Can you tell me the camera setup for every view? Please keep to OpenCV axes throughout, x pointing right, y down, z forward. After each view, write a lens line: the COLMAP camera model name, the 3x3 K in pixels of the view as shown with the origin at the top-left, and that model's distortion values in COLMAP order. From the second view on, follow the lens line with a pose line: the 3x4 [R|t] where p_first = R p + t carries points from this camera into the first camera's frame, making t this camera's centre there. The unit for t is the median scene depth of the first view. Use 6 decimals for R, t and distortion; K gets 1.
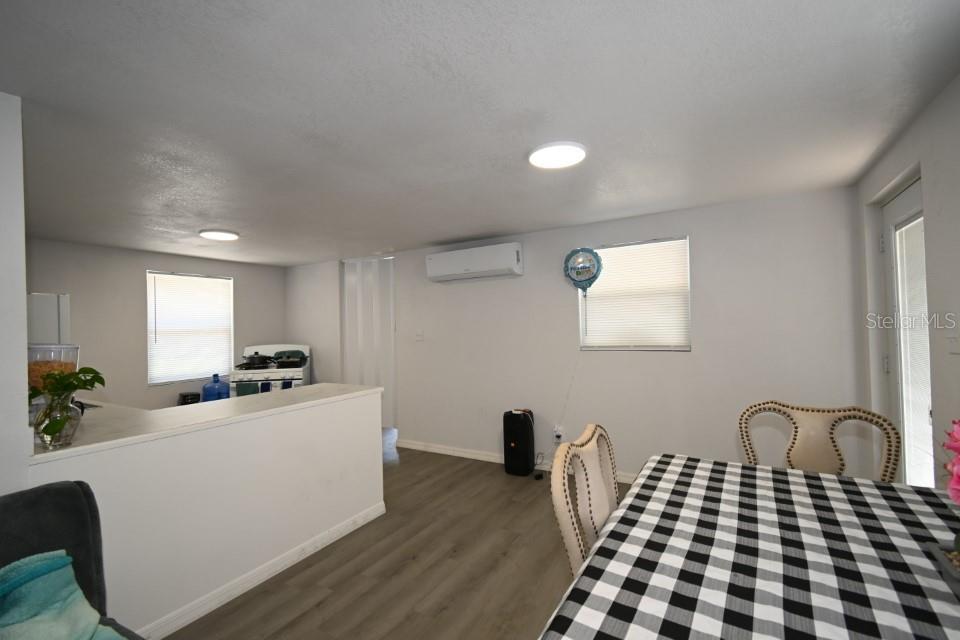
lens RADIAL K [[424.0, 0, 482.0], [0, 424.0, 316.5], [0, 0, 1]] dist [0.007556, -0.001259]
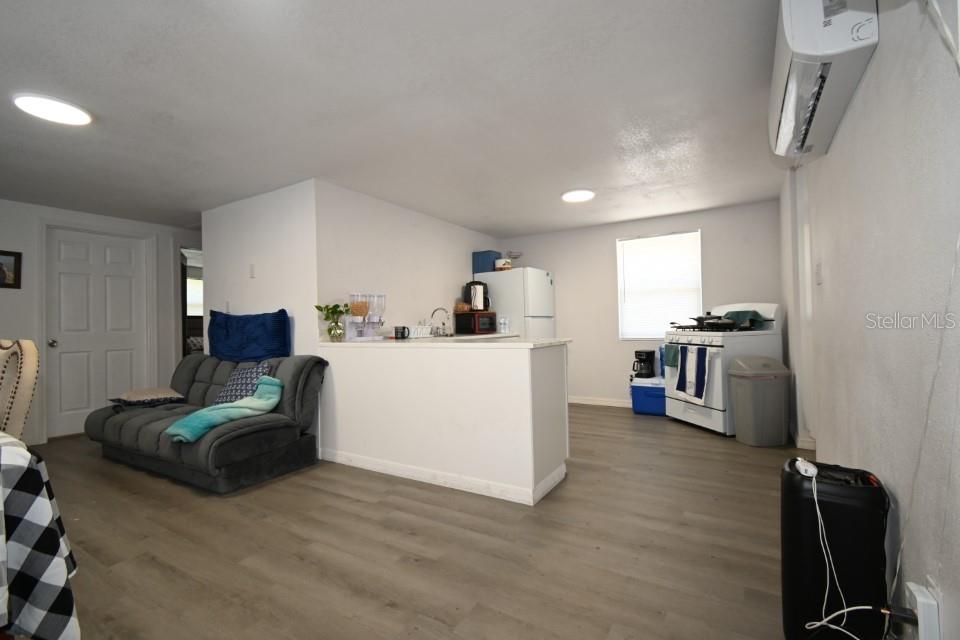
lens RADIAL K [[424.0, 0, 478.6], [0, 424.0, 319.5], [0, 0, 1]] dist [0.007556, -0.001259]
pose [[-0.025695, 0.012013, -0.999598, 0.372178], [0.047028, 0.998835, 0.010795, 0.077660], [0.998563, -0.046731, -0.026230, 0.648191]]
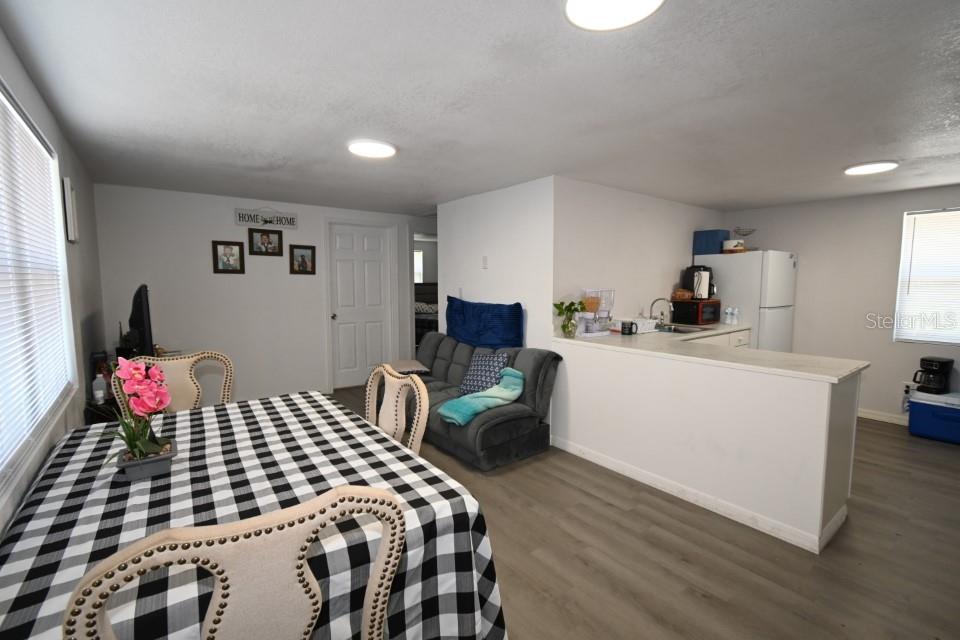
lens RADIAL K [[424.0, 0, 481.9], [0, 424.0, 321.9], [0, 0, 1]] dist [0.007556, -0.001259]
pose [[-0.374177, 0.112699, -0.920484, 0.397147], [0.029917, 0.993538, 0.109482, -0.004833], [0.926875, 0.013427, -0.375131, 0.516987]]
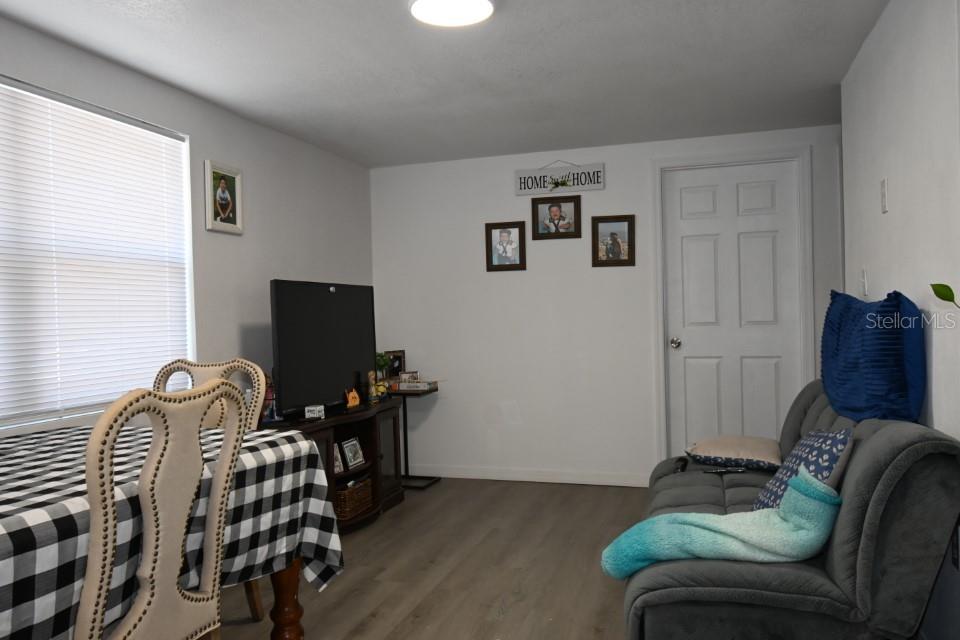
lens RADIAL K [[756.3, 0, 477.6], [0, 756.3, 319.7], [0, 0, 1]] dist [0.005302, 0.004301]
pose [[-0.971990, 0.049065, -0.229842, 0.006895], [0.053317, 0.998502, -0.012322, 0.060080], [0.228893, -0.024232, -0.973150, 0.710572]]
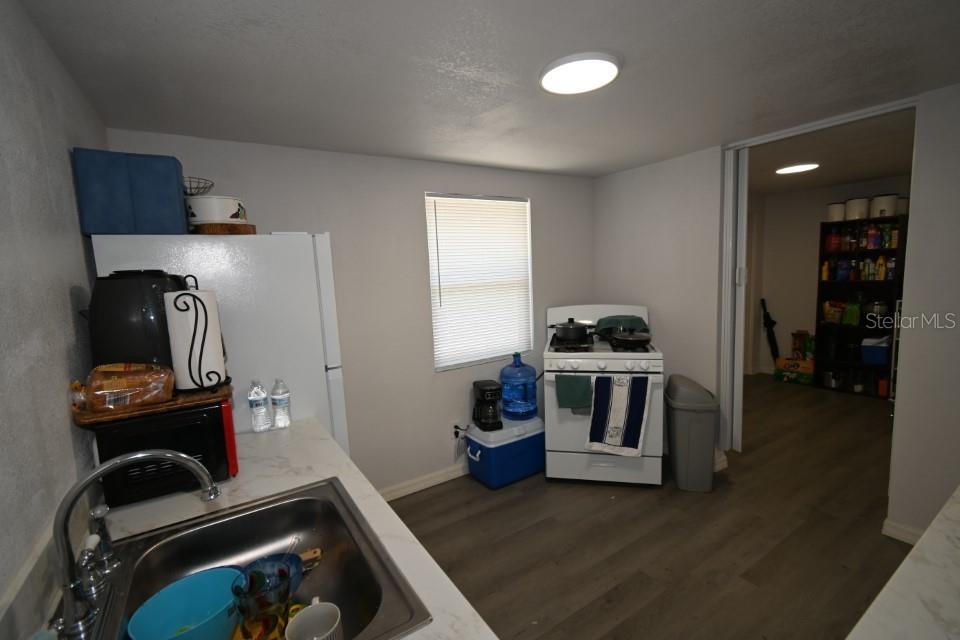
lens RADIAL K [[424.0, 0, 479.8], [0, 424.0, 317.4], [0, 0, 1]] dist [0.007556, -0.001259]
pose [[0.890407, 0.033130, -0.453958, -0.423023], [0.037409, 0.988647, 0.145527, -0.014005], [0.453625, -0.146561, 0.879059, 0.458383]]
